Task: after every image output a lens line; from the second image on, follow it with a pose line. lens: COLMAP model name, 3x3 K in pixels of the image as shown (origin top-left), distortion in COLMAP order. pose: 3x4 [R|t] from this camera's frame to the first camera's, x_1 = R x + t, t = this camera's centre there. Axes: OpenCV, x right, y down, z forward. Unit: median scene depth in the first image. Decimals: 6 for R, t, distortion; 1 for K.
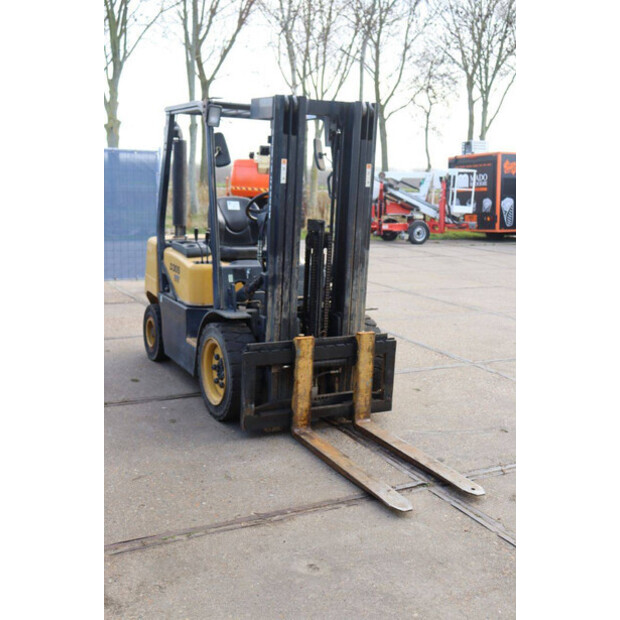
lens RADIAL K [[750.6, 0, 314.9], [0, 750.6, 311.5], [0, 0, 1]] dist [0.017946, 0.000000]
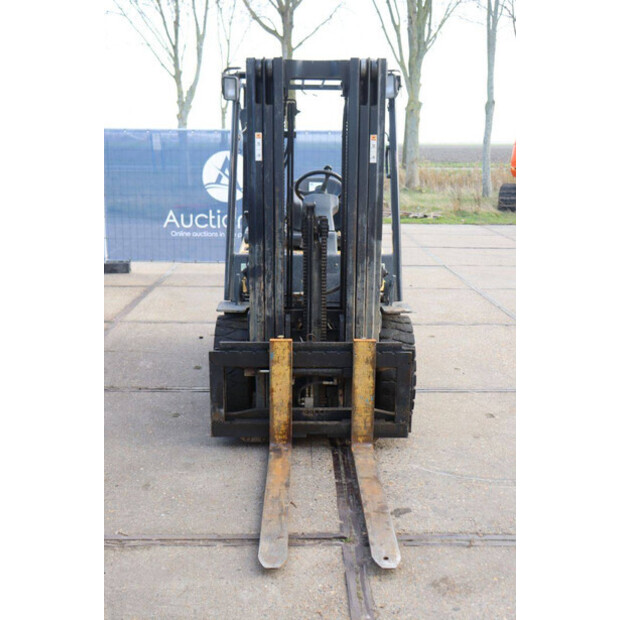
lens RADIAL K [[750.6, 0, 311.2], [0, 750.6, 309.0], [0, 0, 1]] dist [0.017946, 0.000000]
pose [[0.887565, 0.068450, -0.455569, 0.399124], [-0.059751, 0.997651, 0.033489, -0.030939], [0.456791, -0.002503, 0.889570, 0.243139]]
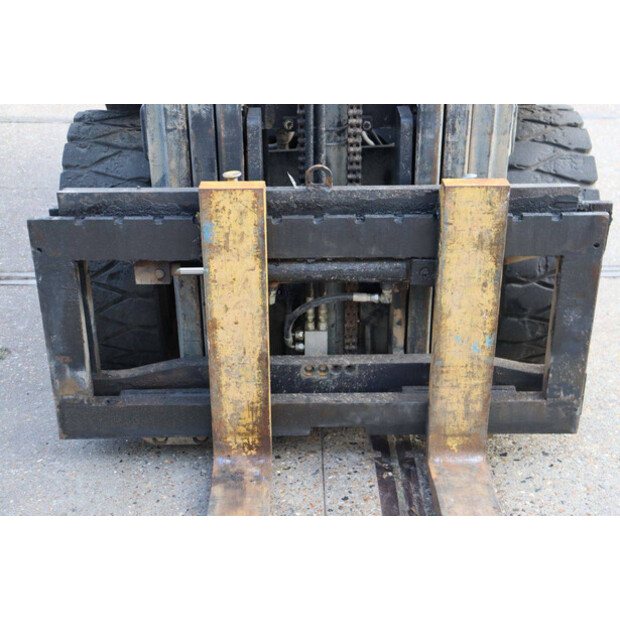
lens RADIAL K [[936.8, 0, 307.2], [0, 936.8, 299.7], [0, 0, 1]] dist [0.100549, 0.000000]
pose [[0.884166, 0.154177, -0.440999, 0.180060], [-0.045774, 0.968021, 0.246656, -0.014155], [0.464926, -0.197899, 0.862949, 0.668538]]
